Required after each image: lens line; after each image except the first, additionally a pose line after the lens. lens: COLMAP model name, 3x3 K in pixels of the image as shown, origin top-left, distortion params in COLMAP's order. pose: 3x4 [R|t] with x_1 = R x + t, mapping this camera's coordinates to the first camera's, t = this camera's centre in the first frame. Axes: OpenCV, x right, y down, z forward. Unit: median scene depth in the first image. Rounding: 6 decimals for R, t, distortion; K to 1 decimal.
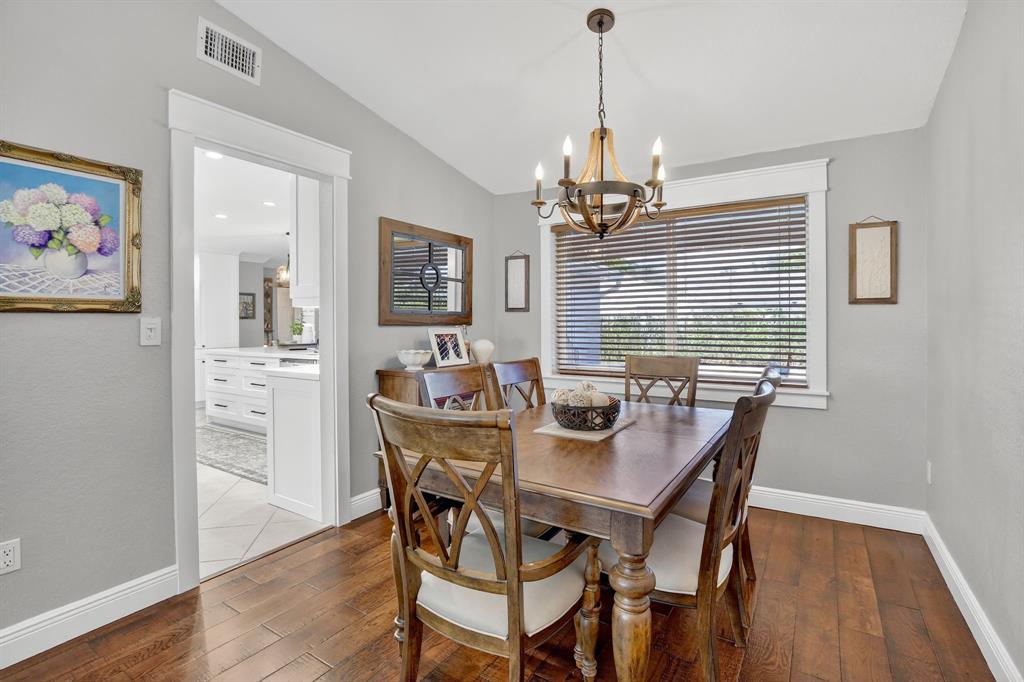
lens RADIAL K [[474.8, 0, 524.8], [0, 474.8, 328.2], [0, 0, 1]] dist [-0.030136, 0.006702]
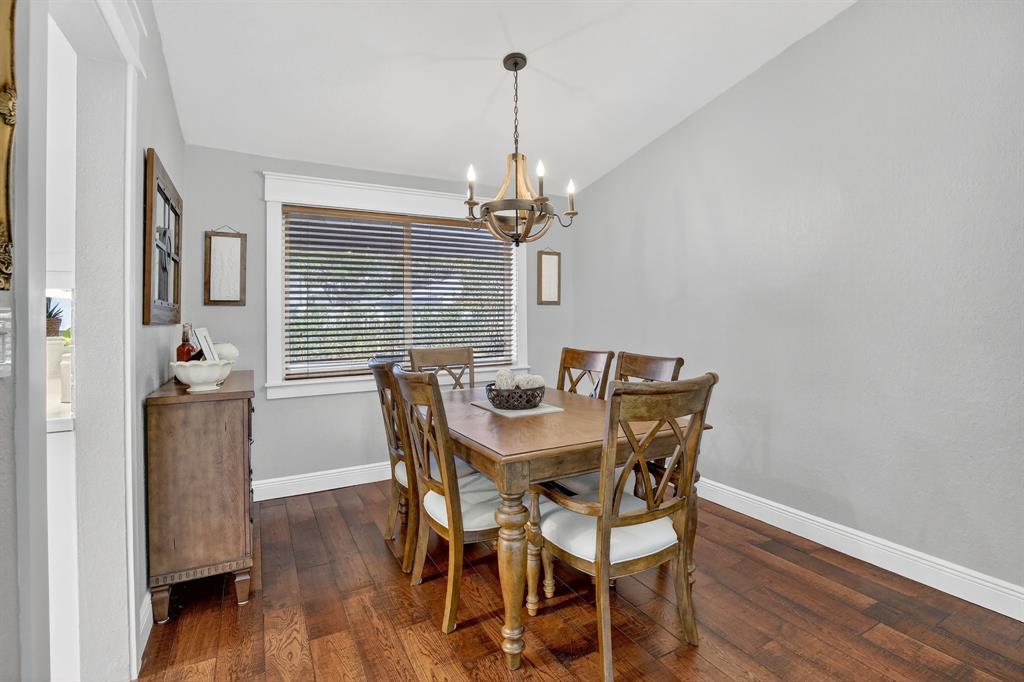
lens RADIAL K [[479.5, 0, 515.1], [0, 479.5, 315.7], [0, 0, 1]] dist [-0.023660, 0.000161]
pose [[0.499588, 0.003276, 0.866257, -0.630341], [0.021202, 0.999647, -0.016008, 0.004941], [-0.866003, 0.026364, 0.499343, 0.306472]]
